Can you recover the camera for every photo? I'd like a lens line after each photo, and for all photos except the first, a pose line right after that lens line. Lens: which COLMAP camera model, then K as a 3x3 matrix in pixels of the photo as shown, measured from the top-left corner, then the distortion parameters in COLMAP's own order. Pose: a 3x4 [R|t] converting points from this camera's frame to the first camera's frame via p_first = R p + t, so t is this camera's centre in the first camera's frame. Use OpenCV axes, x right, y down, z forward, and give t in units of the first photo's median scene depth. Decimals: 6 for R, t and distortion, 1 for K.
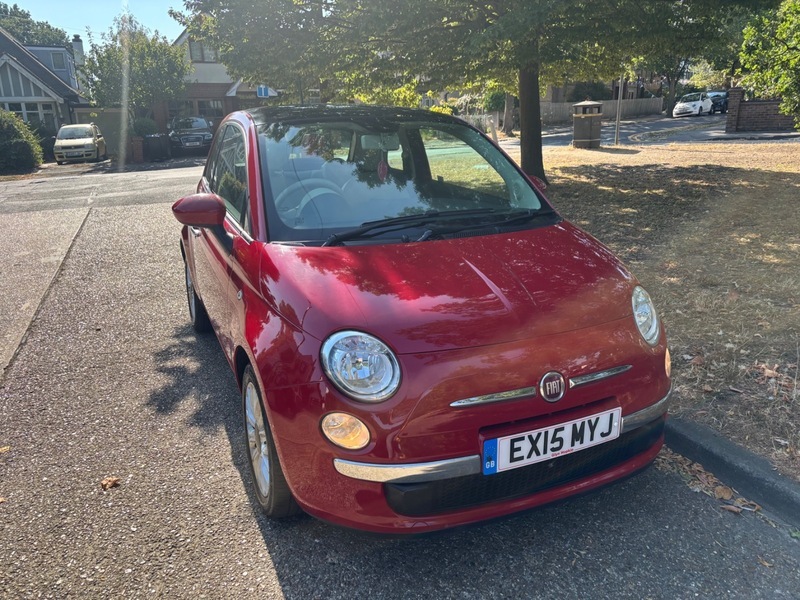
lens RADIAL K [[611.3, 0, 401.3], [0, 611.3, 297.1], [0, 0, 1]] dist [0.037612, -0.040981]
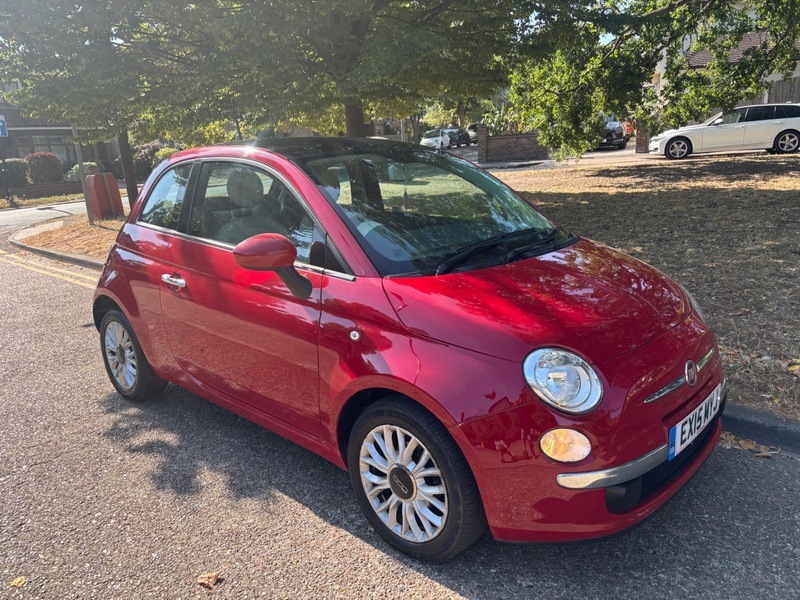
lens RADIAL K [[611.3, 0, 403.6], [0, 611.3, 302.7], [0, 0, 1]] dist [0.037612, -0.040981]
pose [[0.921617, -0.113262, 0.371207, -0.136194], [0.130906, 0.991137, -0.022594, -0.005861], [-0.365358, 0.069416, 0.928275, 0.025171]]
